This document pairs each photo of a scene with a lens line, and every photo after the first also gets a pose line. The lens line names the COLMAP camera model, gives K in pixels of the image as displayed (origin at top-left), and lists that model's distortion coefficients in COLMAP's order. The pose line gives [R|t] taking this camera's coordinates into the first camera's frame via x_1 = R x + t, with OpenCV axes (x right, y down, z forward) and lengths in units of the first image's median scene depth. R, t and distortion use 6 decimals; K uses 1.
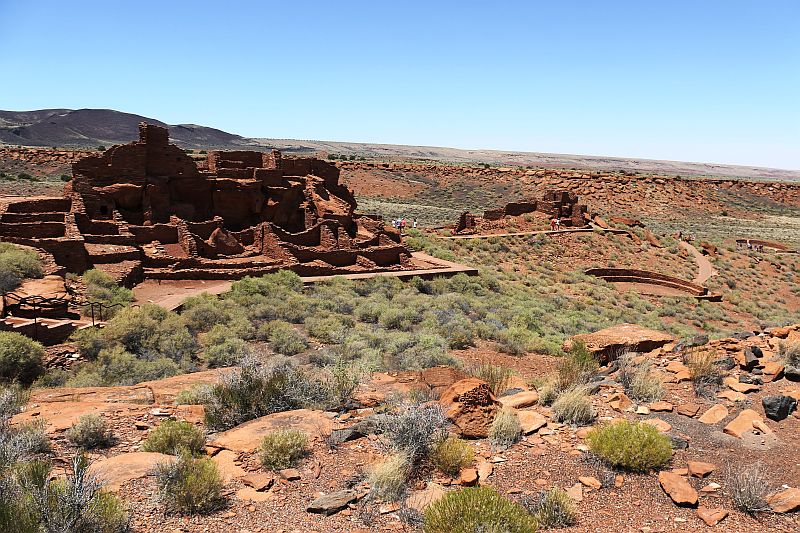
lens RADIAL K [[690.1, 0, 400.0], [0, 690.1, 266.5], [0, 0, 1]] dist [-0.129928, 0.005244]
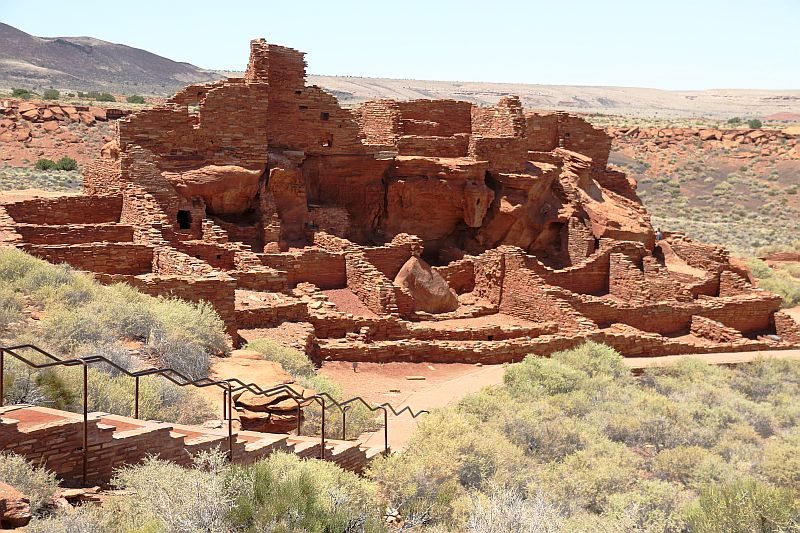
lens RADIAL K [[1472.3, 0, 400.0], [0, 1472.3, 266.5], [0, 0, 1]] dist [0.348621, 0.138061]
pose [[0.997332, -0.001091, -0.072994, -0.190296], [-0.002758, 0.998611, -0.052612, 0.005102], [0.072950, 0.052673, 0.995944, -0.048611]]
